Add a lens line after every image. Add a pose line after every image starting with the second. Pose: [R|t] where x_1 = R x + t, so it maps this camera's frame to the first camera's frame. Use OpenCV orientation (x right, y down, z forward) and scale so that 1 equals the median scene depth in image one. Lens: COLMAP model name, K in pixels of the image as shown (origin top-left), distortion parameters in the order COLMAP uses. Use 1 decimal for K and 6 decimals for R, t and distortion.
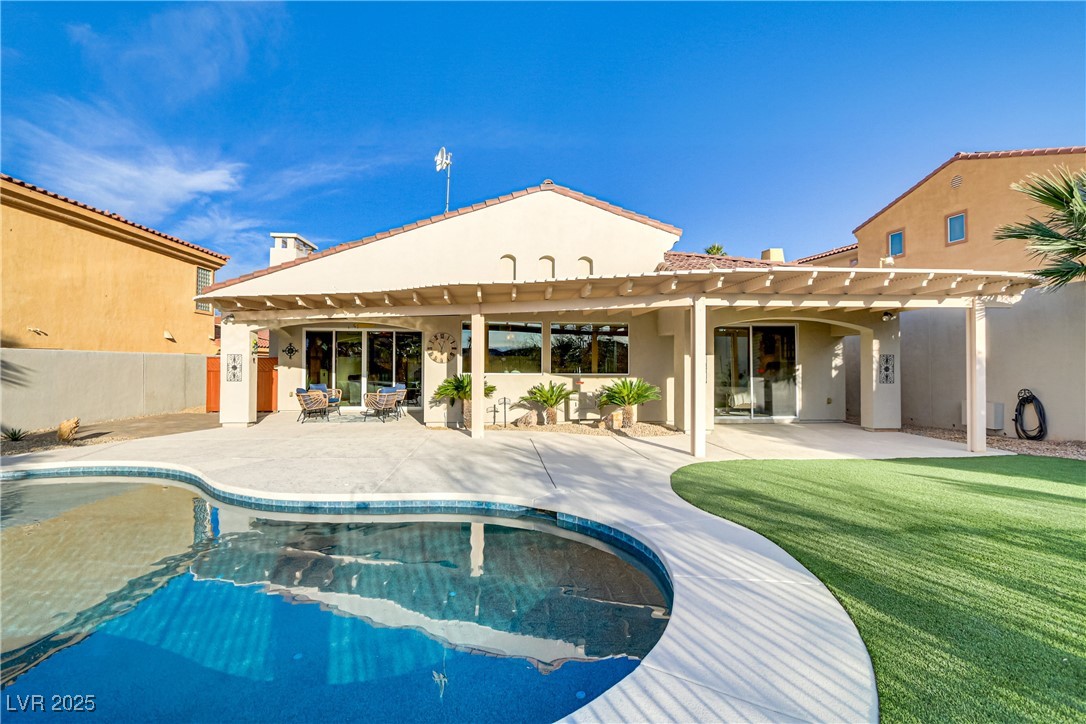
lens RADIAL K [[522.8, 0, 543.0], [0, 522.8, 362.0], [0, 0, 1]] dist [-0.013540, 0.000415]
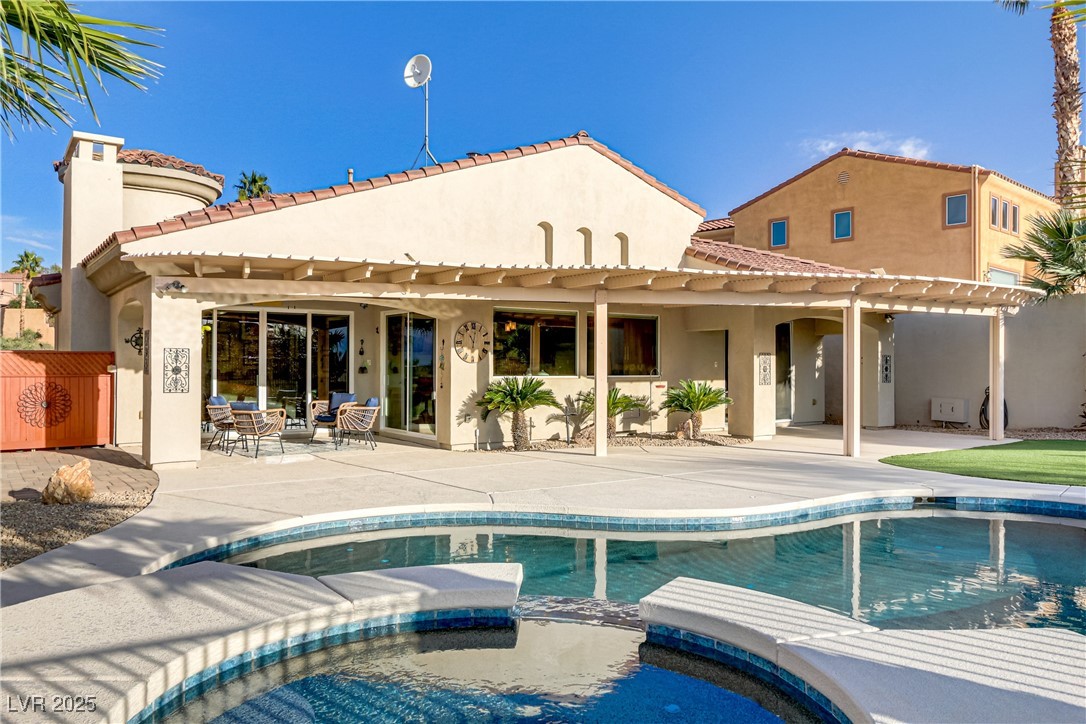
lens RADIAL K [[836.7, 0, 542.4], [0, 836.7, 340.1], [0, 0, 1]] dist [0.005211, 0.007699]
pose [[0.848984, 0.016921, 0.528148, -0.631947], [-0.003447, 0.999643, -0.026485, 0.000923], [-0.528408, 0.020665, 0.848739, -0.038400]]
